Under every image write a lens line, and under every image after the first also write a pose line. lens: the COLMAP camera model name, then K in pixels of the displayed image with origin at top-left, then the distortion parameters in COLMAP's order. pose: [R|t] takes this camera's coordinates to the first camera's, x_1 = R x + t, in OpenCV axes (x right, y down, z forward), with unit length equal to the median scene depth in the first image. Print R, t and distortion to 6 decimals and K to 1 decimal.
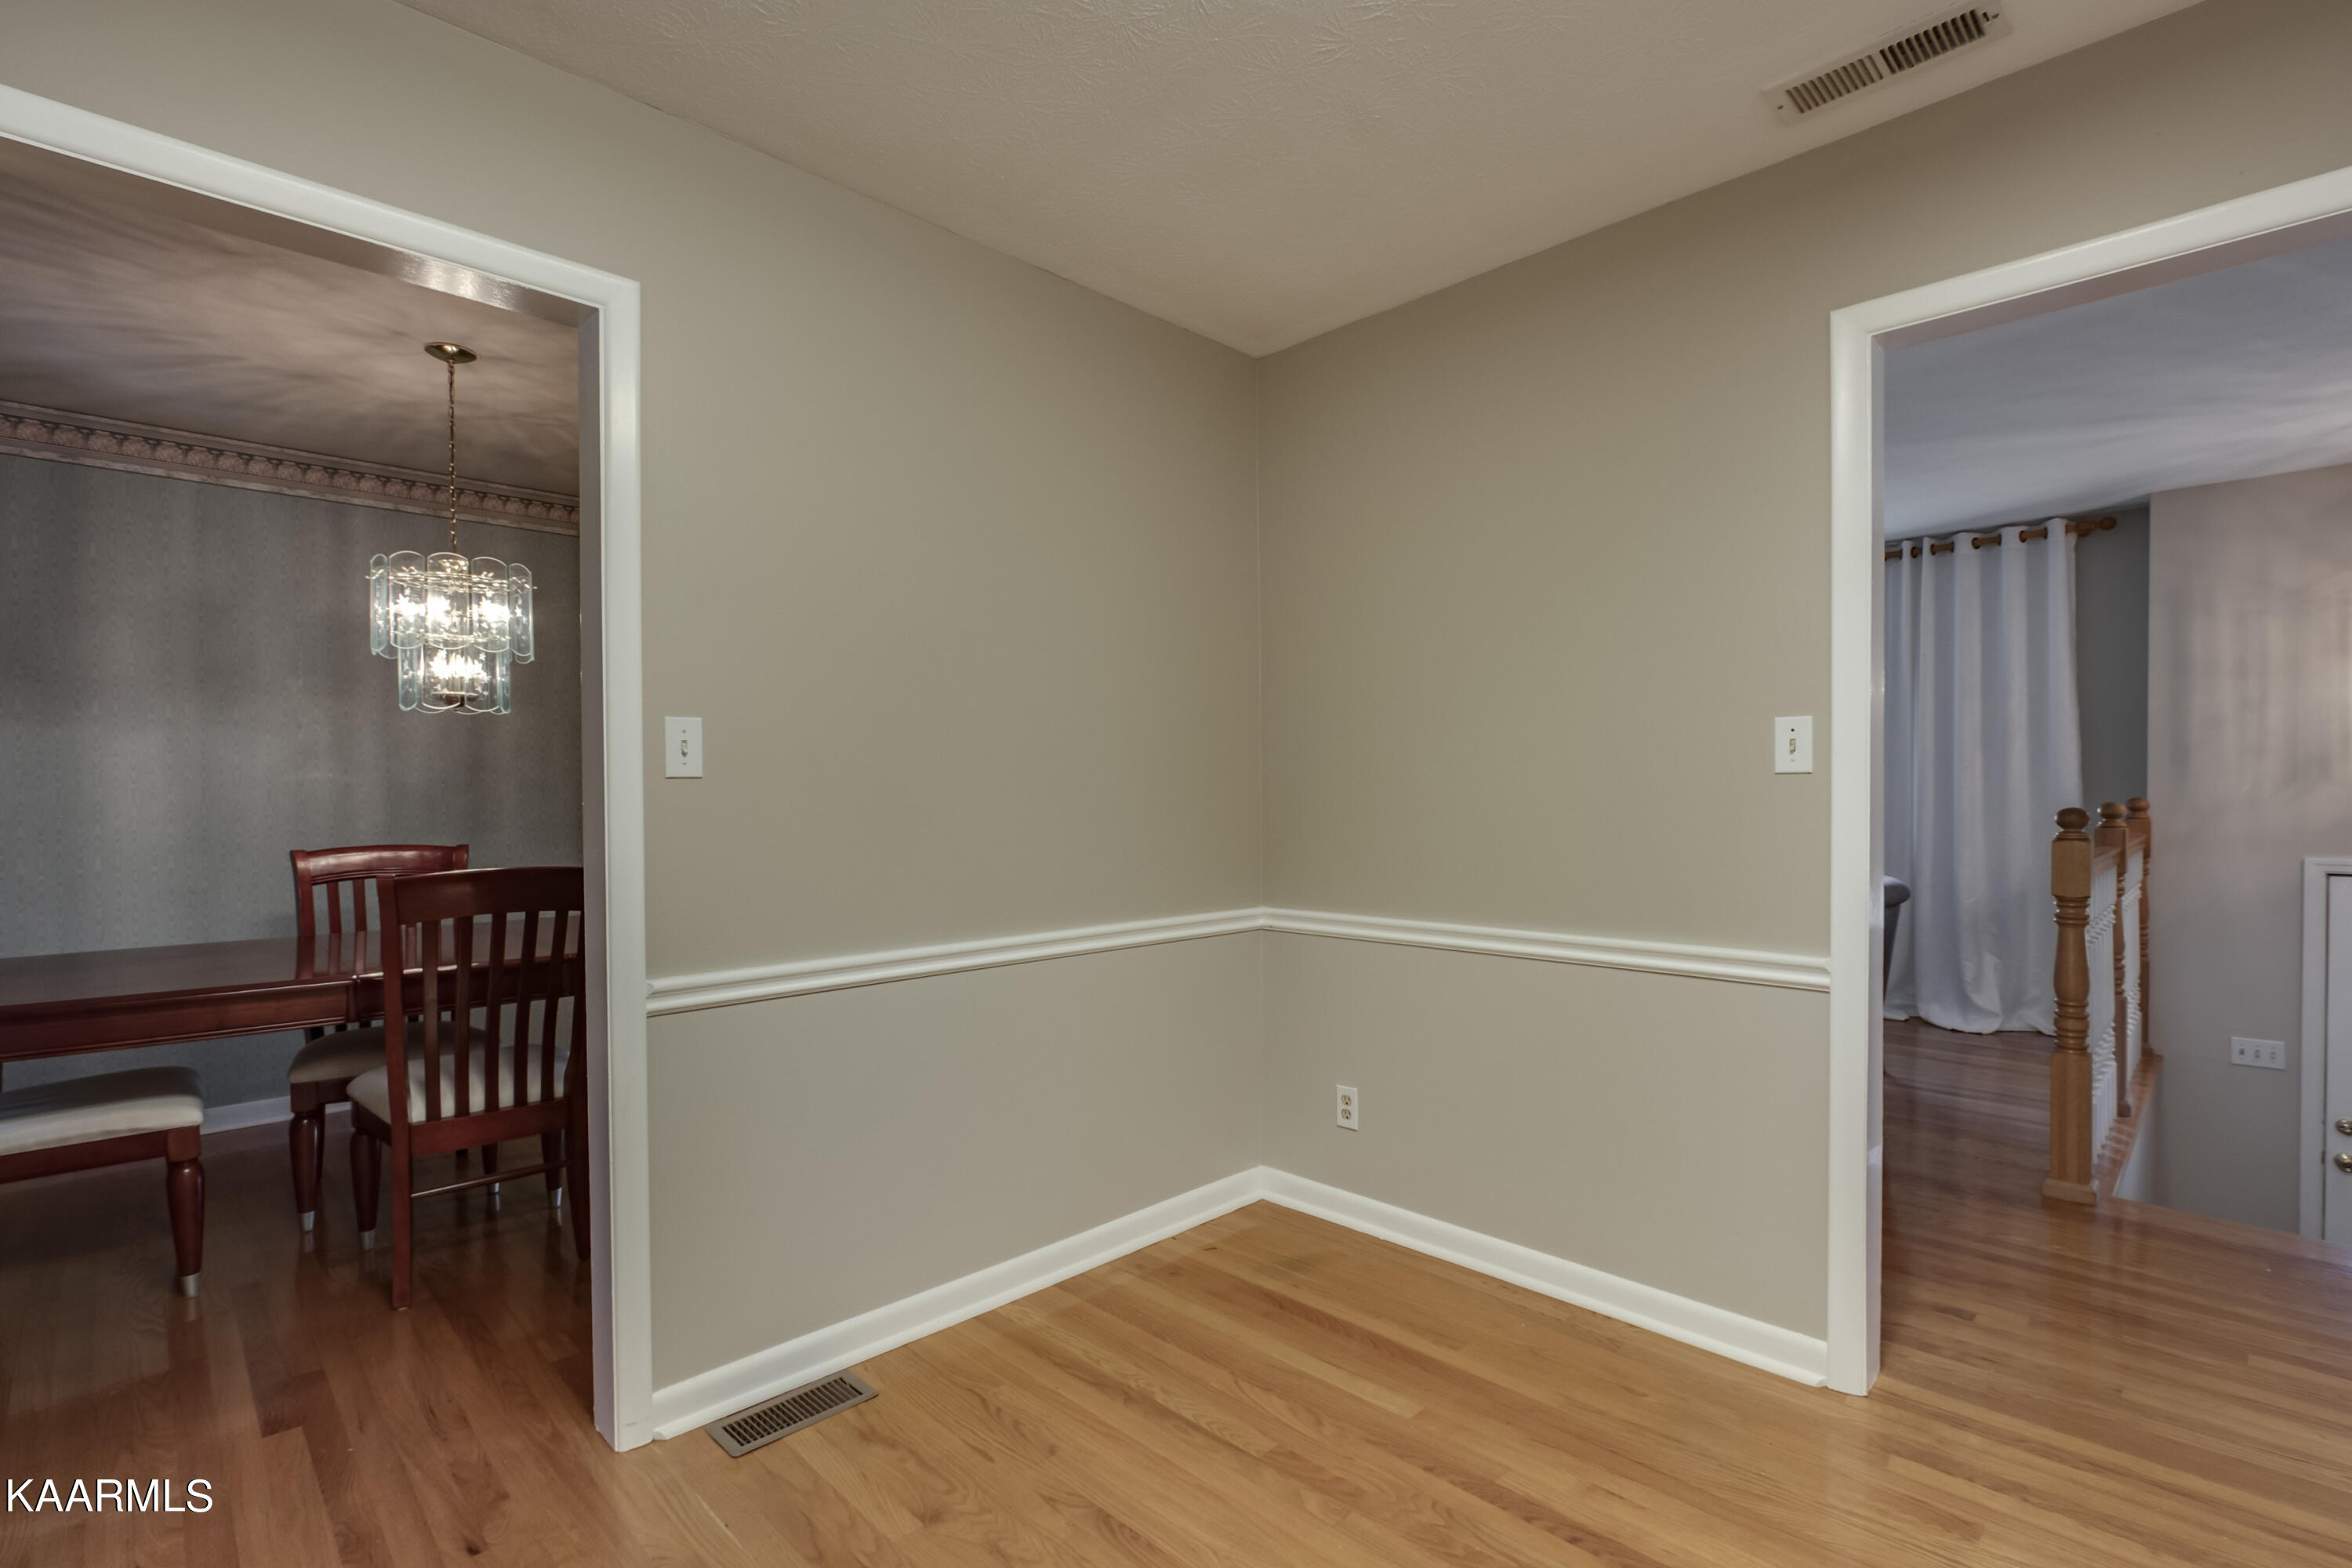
lens RADIAL K [[1080.8, 0, 1178.0], [0, 1080.8, 800.3], [0, 0, 1]] dist [-0.002315, 0.000054]
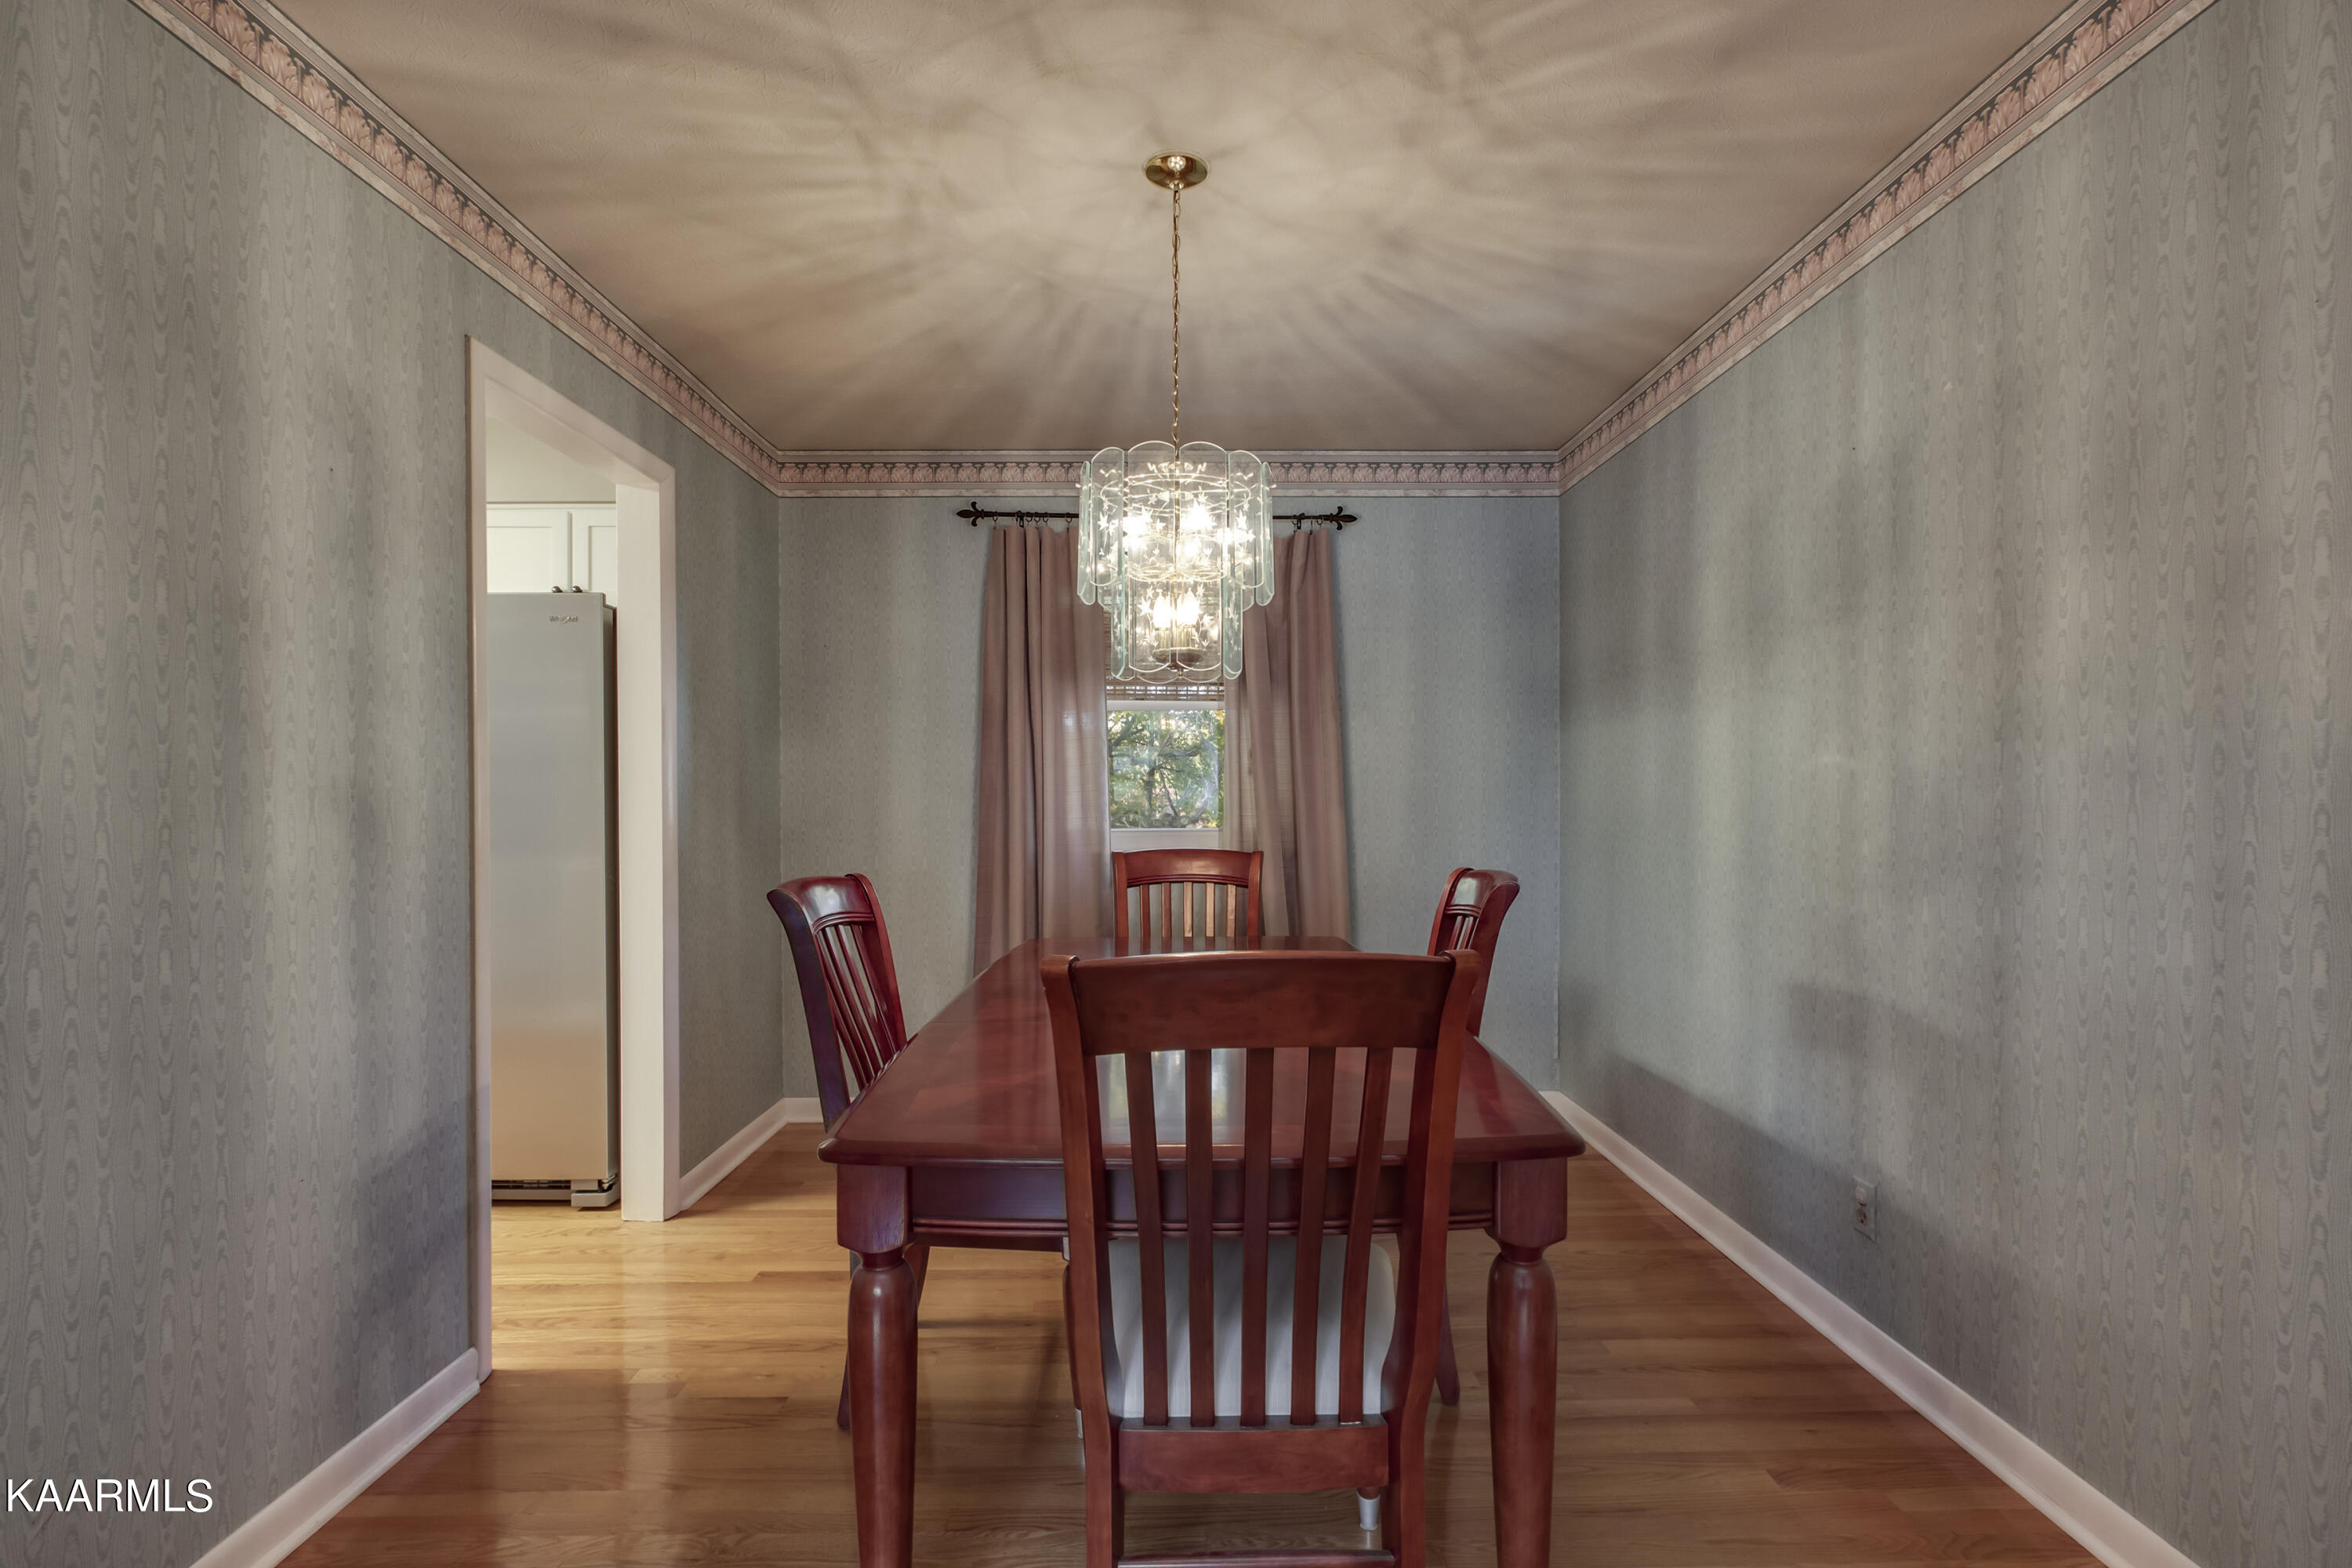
lens RADIAL K [[1080.8, 0, 1178.0], [0, 1080.8, 800.3], [0, 0, 1]] dist [-0.002315, 0.000054]
pose [[-0.689241, 0.008200, -0.724486, -0.146049], [-0.000989, 0.999924, 0.012258, -0.009357], [0.724531, 0.009165, -0.689181, 1.382279]]
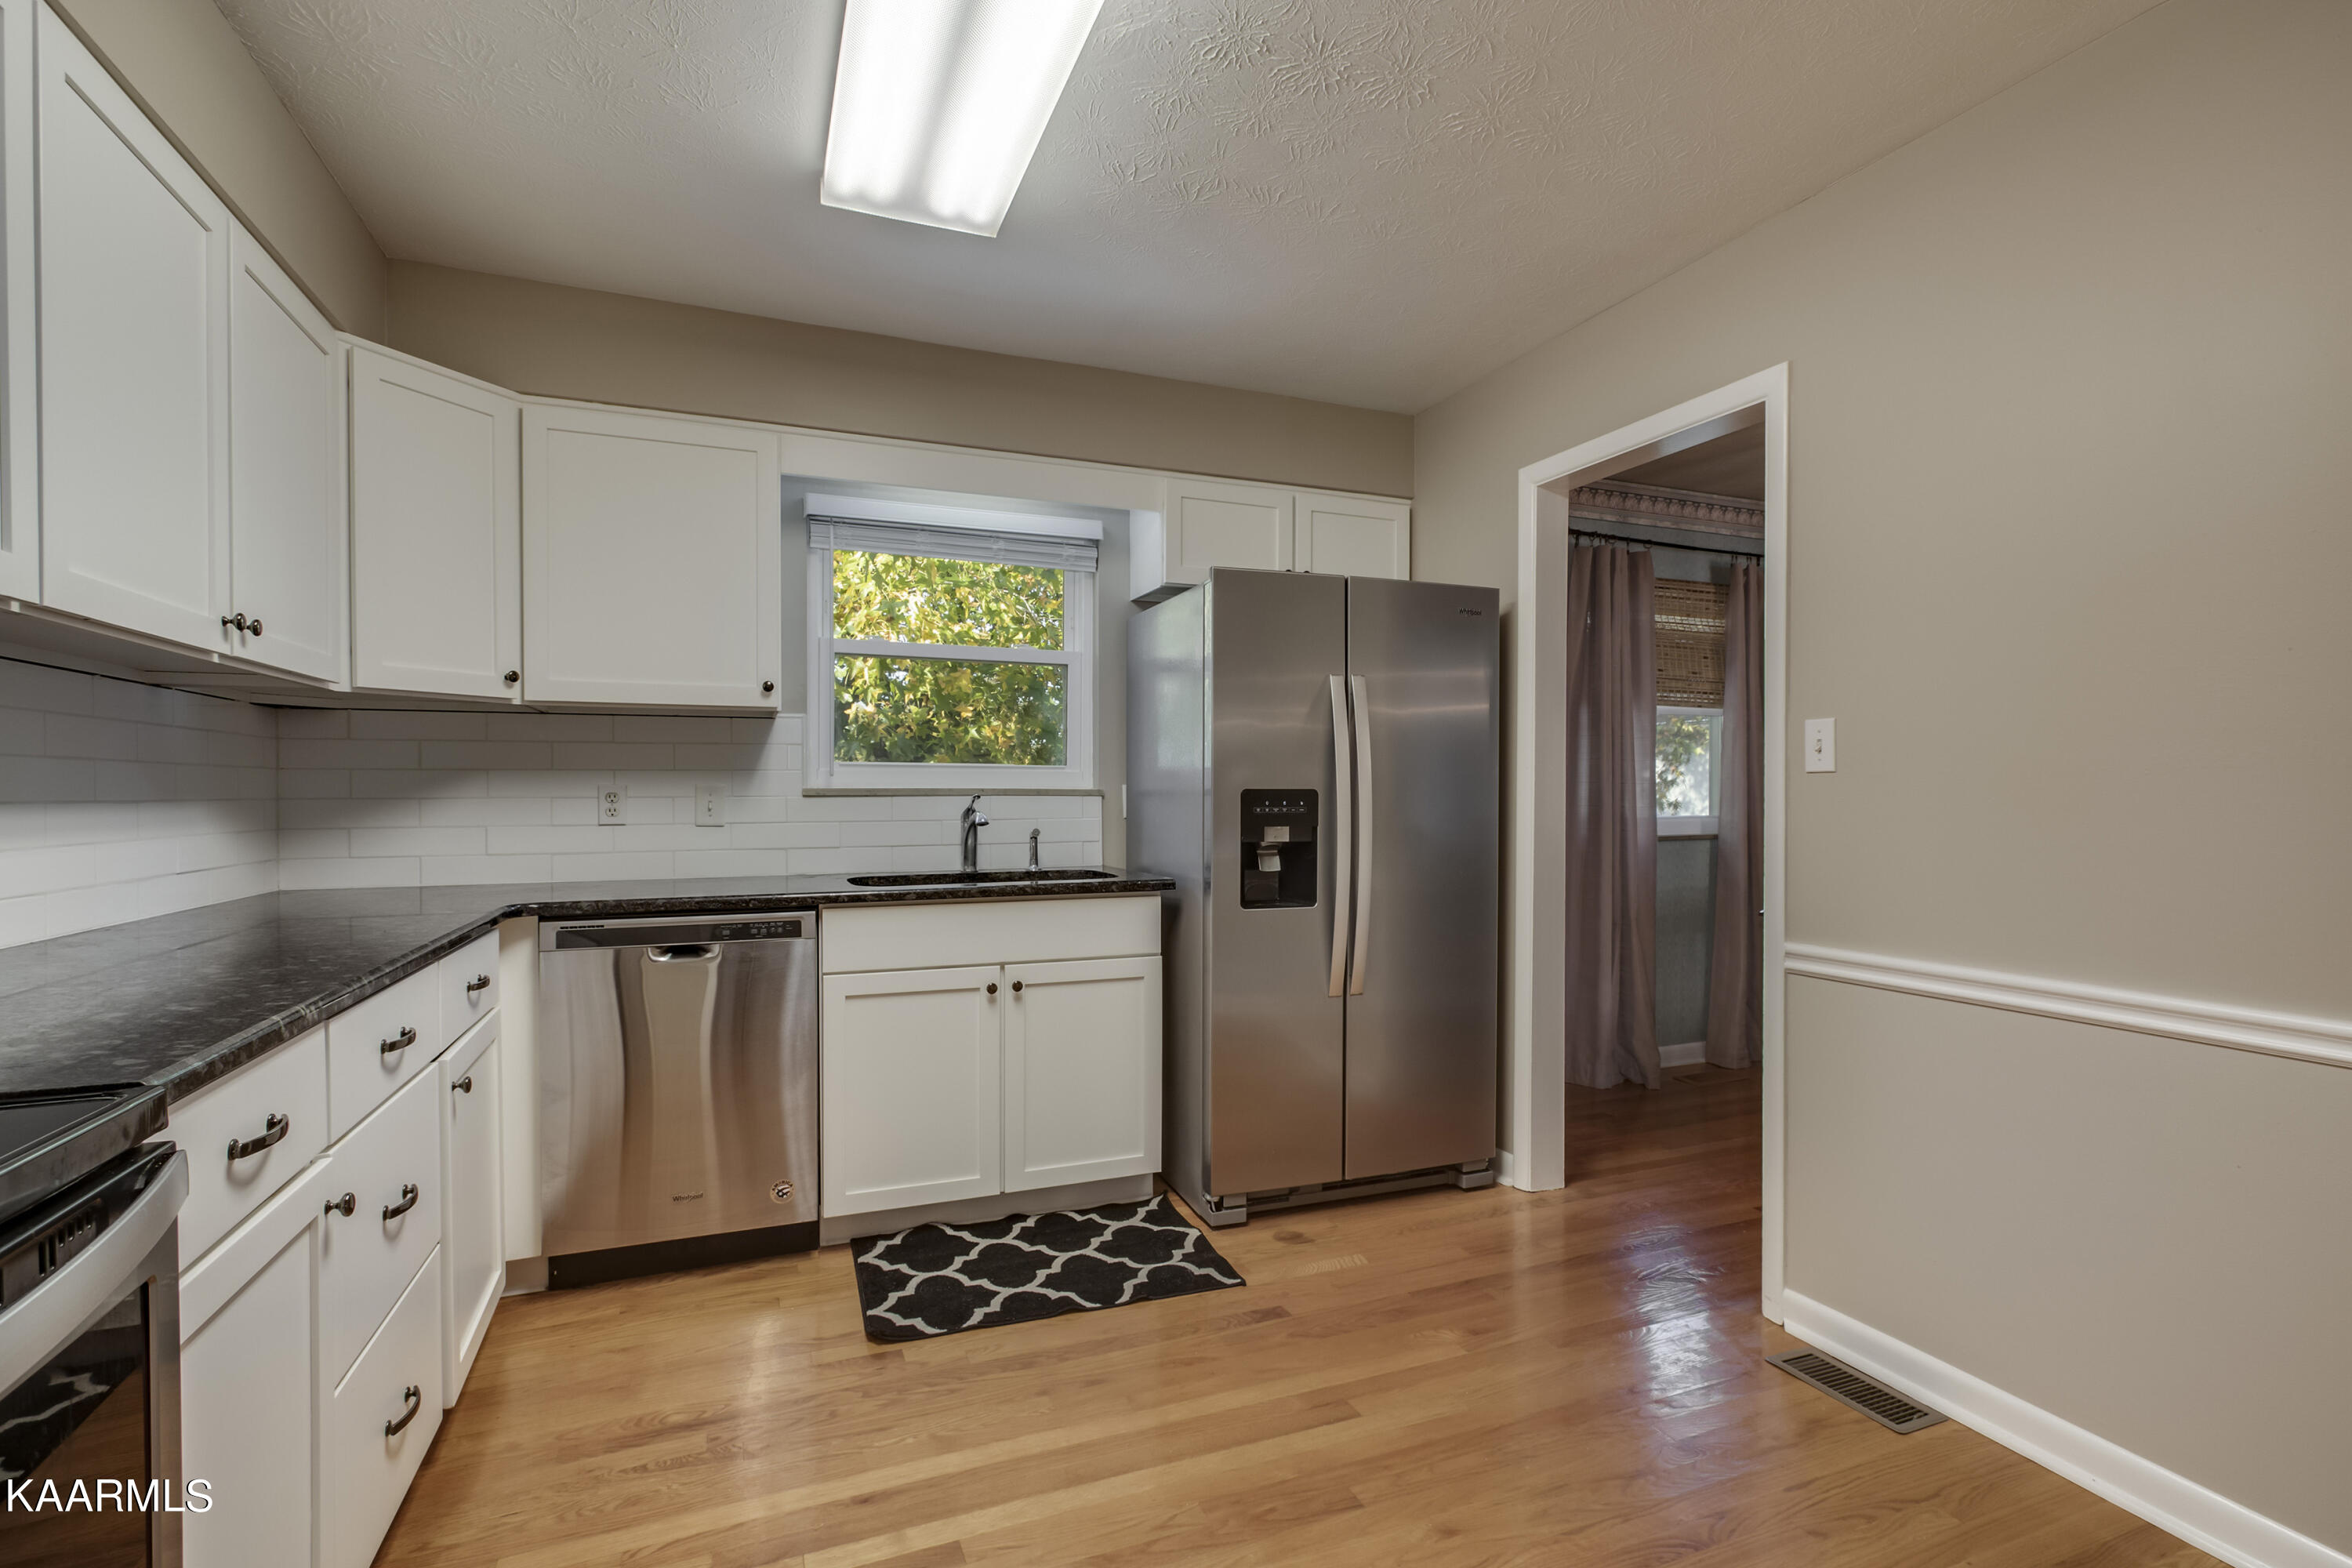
lens RADIAL K [[1093.1, 0, 1183.2], [0, 1093.1, 807.0], [0, 0, 1]] dist [0.004247, 0.000407]
pose [[-0.381589, 0.022098, -0.924068, 0.521389], [-0.003140, 0.999677, 0.025203, -0.007069], [0.924327, 0.012519, -0.381397, 0.498536]]
